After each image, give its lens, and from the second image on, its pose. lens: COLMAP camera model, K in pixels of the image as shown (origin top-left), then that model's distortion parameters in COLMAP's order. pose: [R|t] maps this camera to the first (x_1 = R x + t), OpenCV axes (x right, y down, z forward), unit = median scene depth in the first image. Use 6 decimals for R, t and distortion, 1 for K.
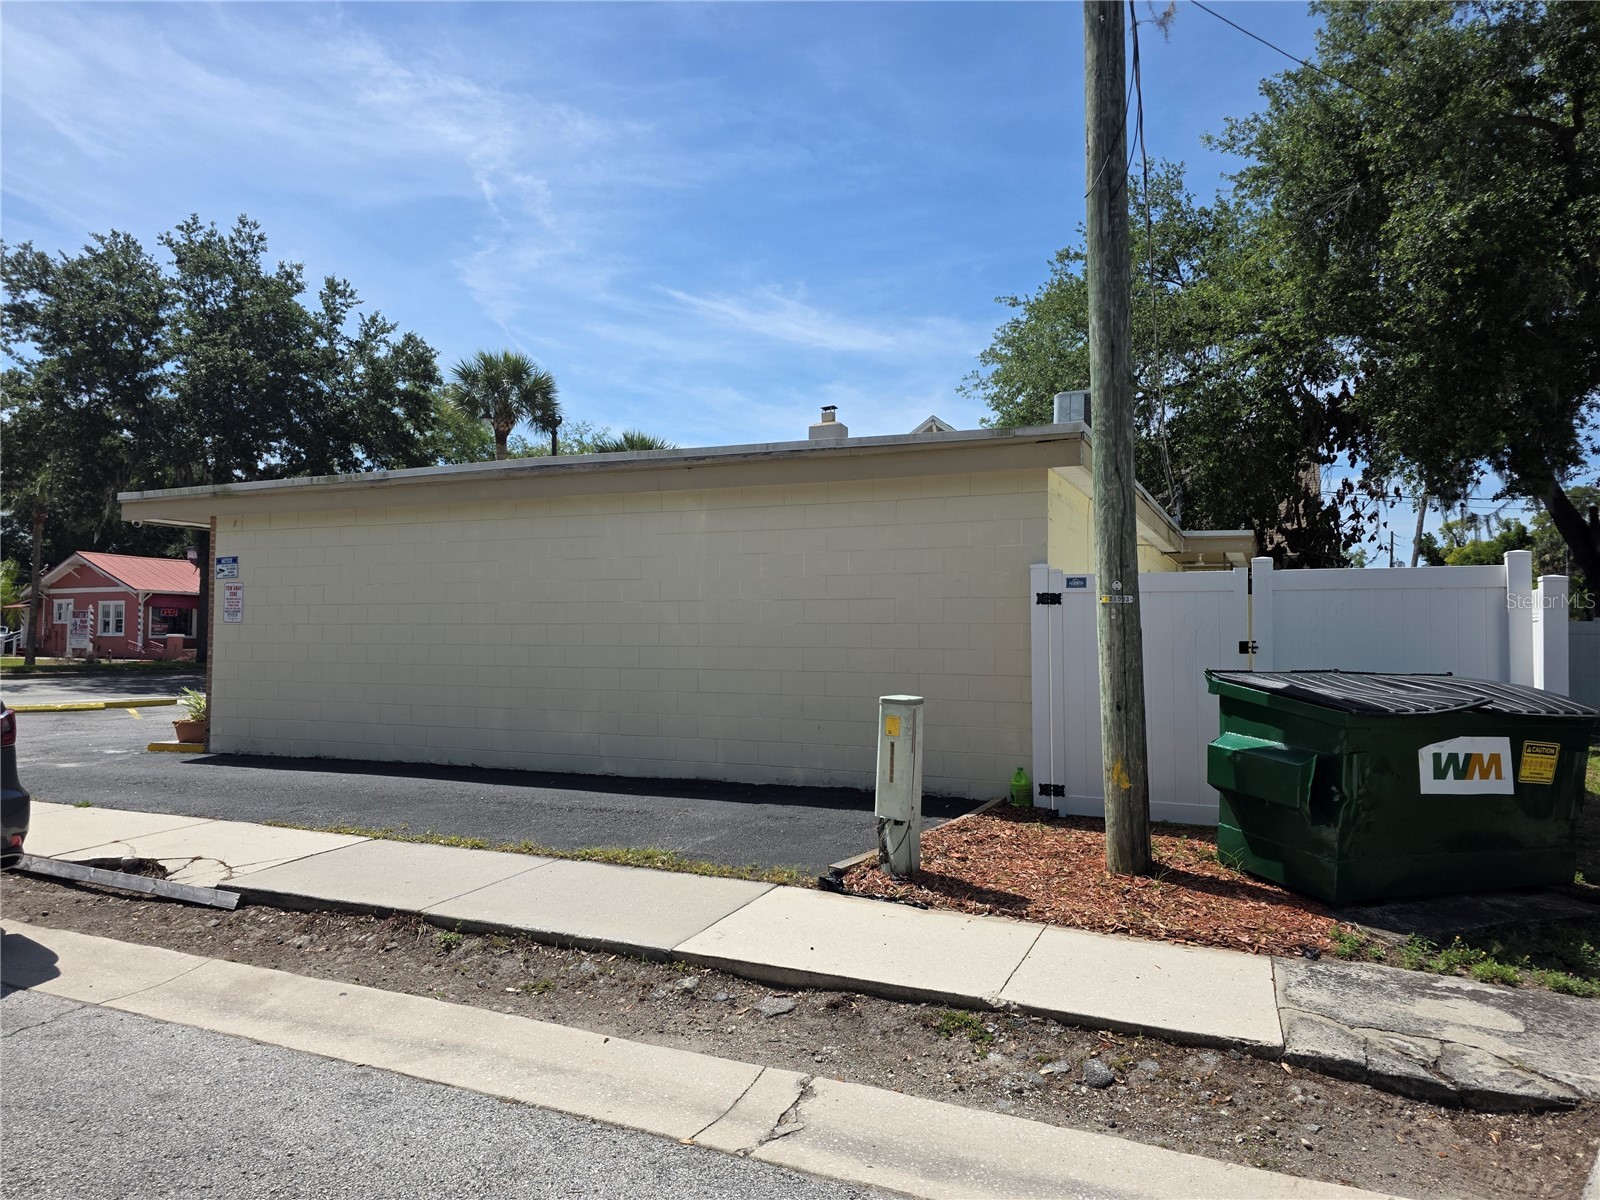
lens RADIAL K [[1062.4, 0, 786.4], [0, 1062.4, 596.8], [0, 0, 1]] dist [0.058380, -0.053951]
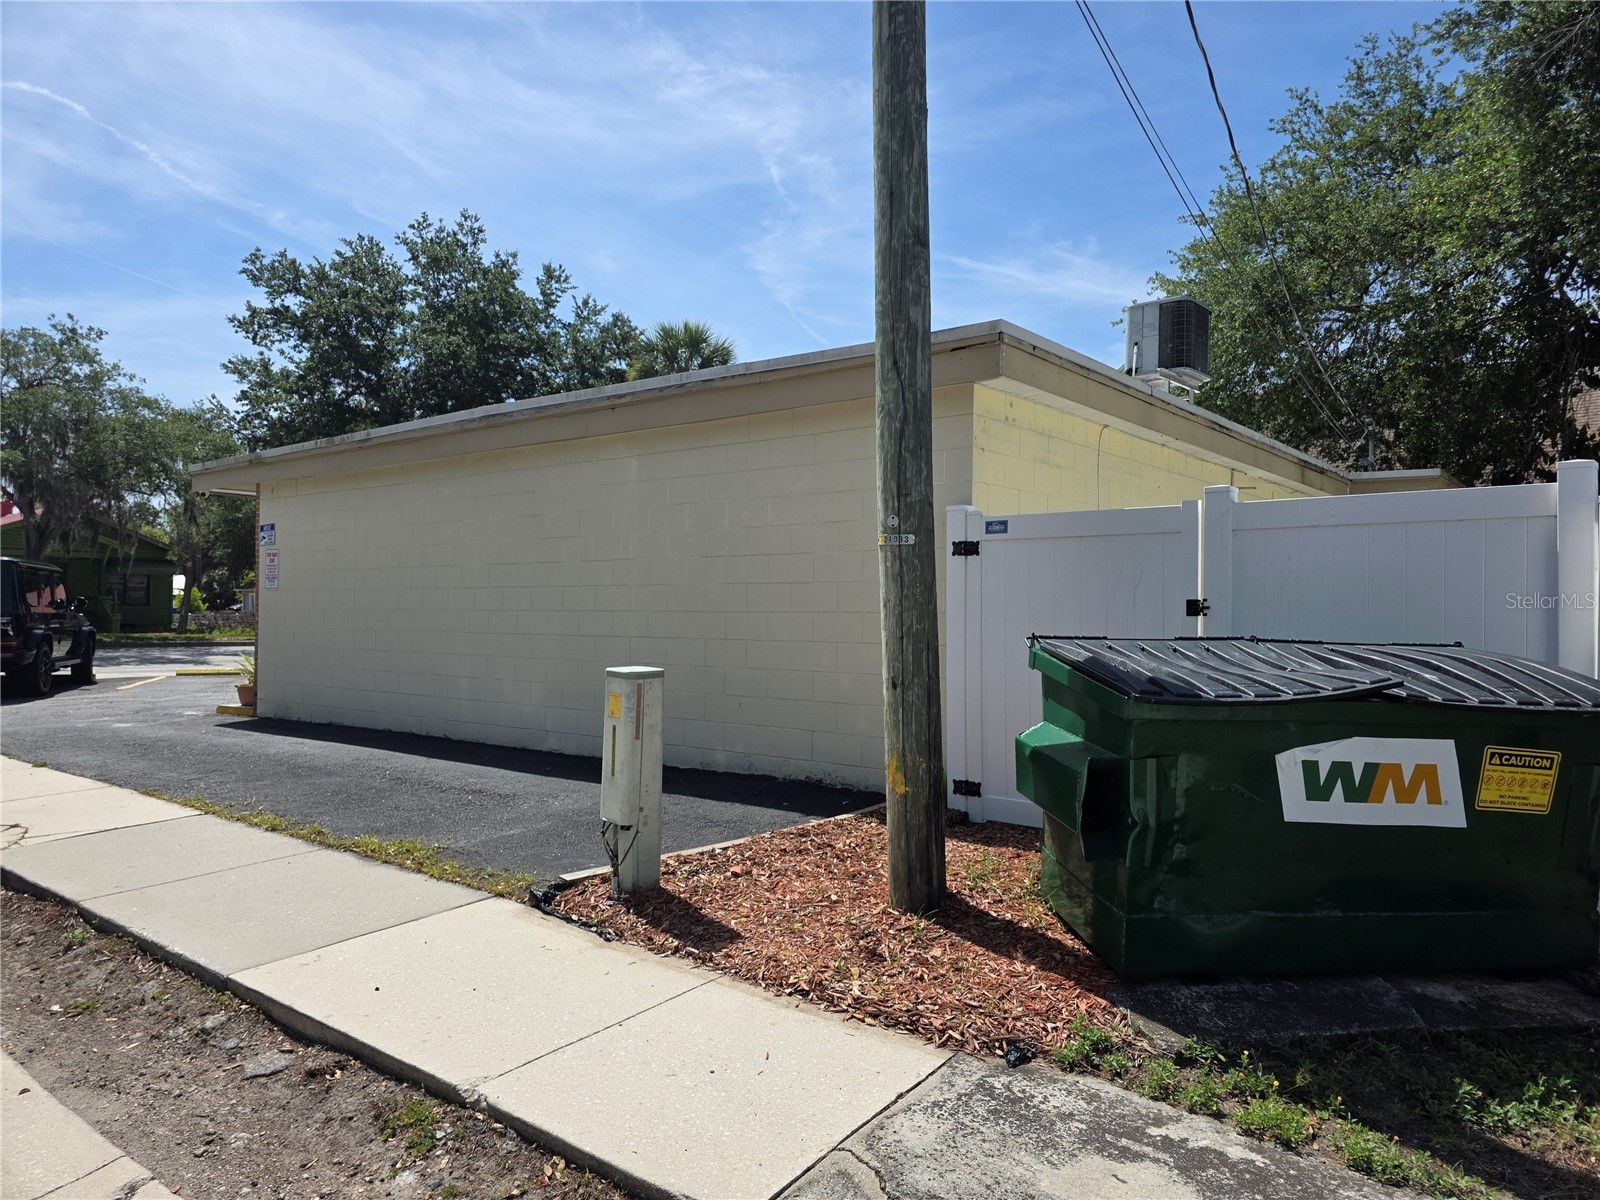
lens RADIAL K [[1066.5, 0, 800.0], [0, 1066.5, 600.0], [0, 0, 1]] dist [0.063880, -0.070132]
pose [[0.970863, -0.003278, -0.239611, 0.426346], [0.010163, 0.999570, 0.027505, 0.023261], [0.239418, -0.029139, 0.970479, 0.266833]]
